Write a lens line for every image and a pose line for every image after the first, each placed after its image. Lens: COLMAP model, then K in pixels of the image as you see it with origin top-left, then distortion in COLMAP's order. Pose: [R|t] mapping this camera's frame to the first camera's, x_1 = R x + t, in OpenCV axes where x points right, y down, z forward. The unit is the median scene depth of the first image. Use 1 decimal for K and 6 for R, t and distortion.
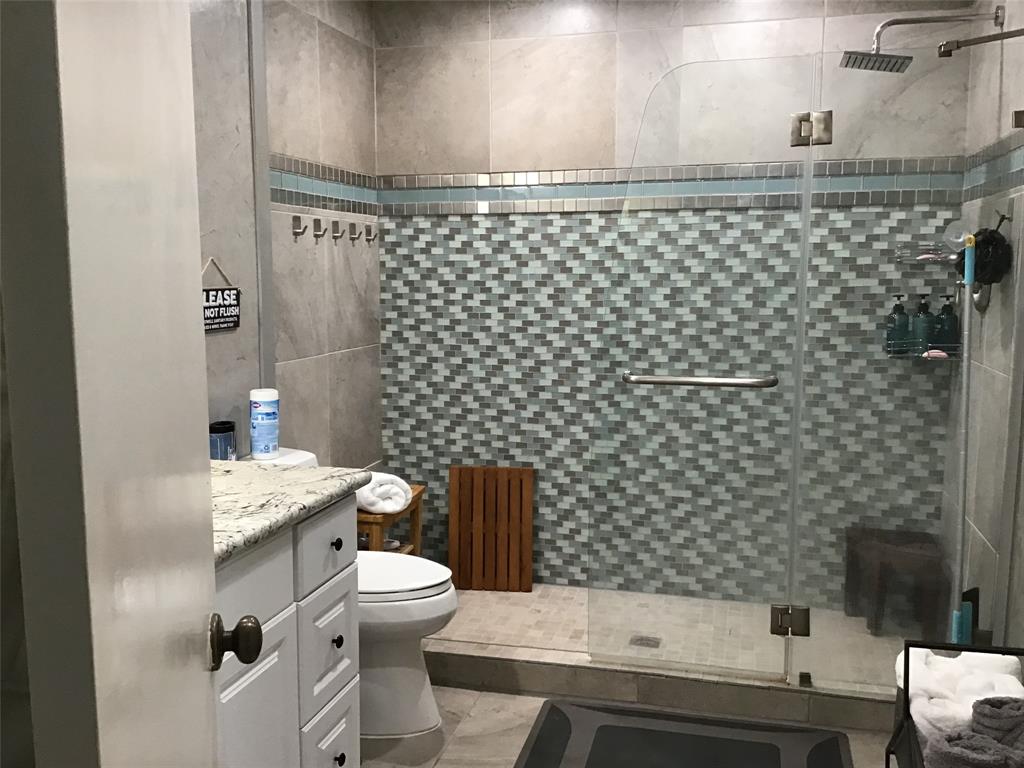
lens RADIAL K [[926.6, 0, 513.9], [0, 926.6, 391.0], [0, 0, 1]] dist [0.105297, -0.210846]
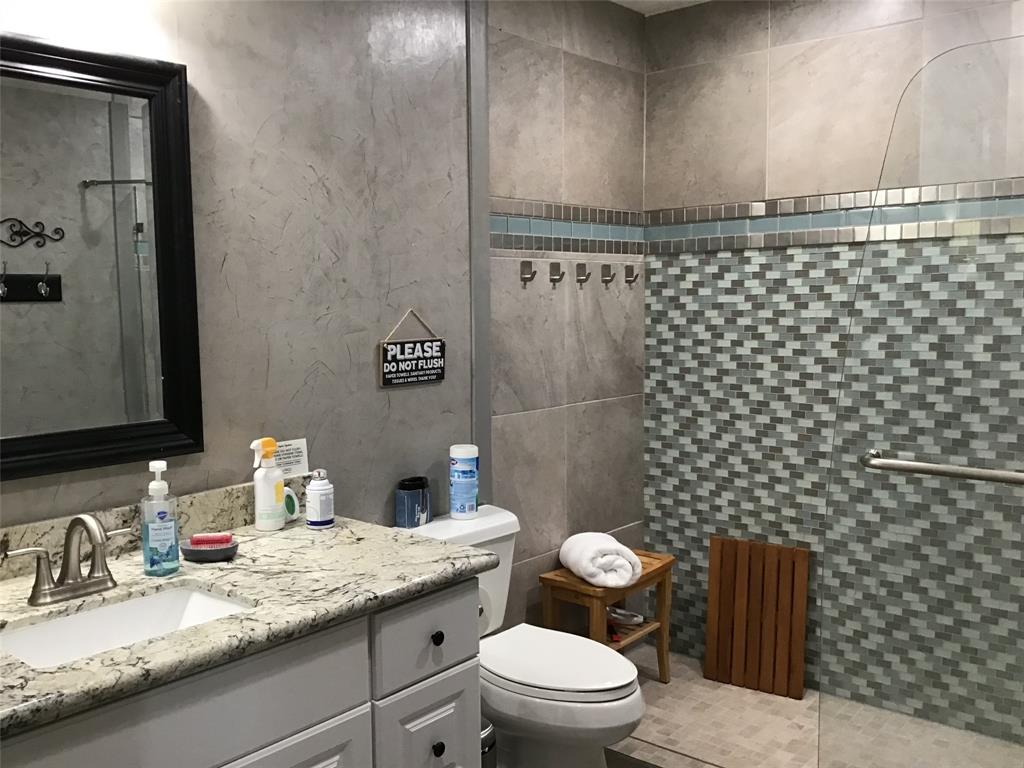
lens RADIAL K [[926.6, 0, 513.9], [0, 926.6, 391.0], [0, 0, 1]] dist [0.105297, -0.210846]
pose [[0.900697, 0.032733, -0.433214, 0.144406], [-0.045069, 0.998817, -0.018233, -0.032665], [0.432105, 0.035947, 0.901107, 0.129227]]
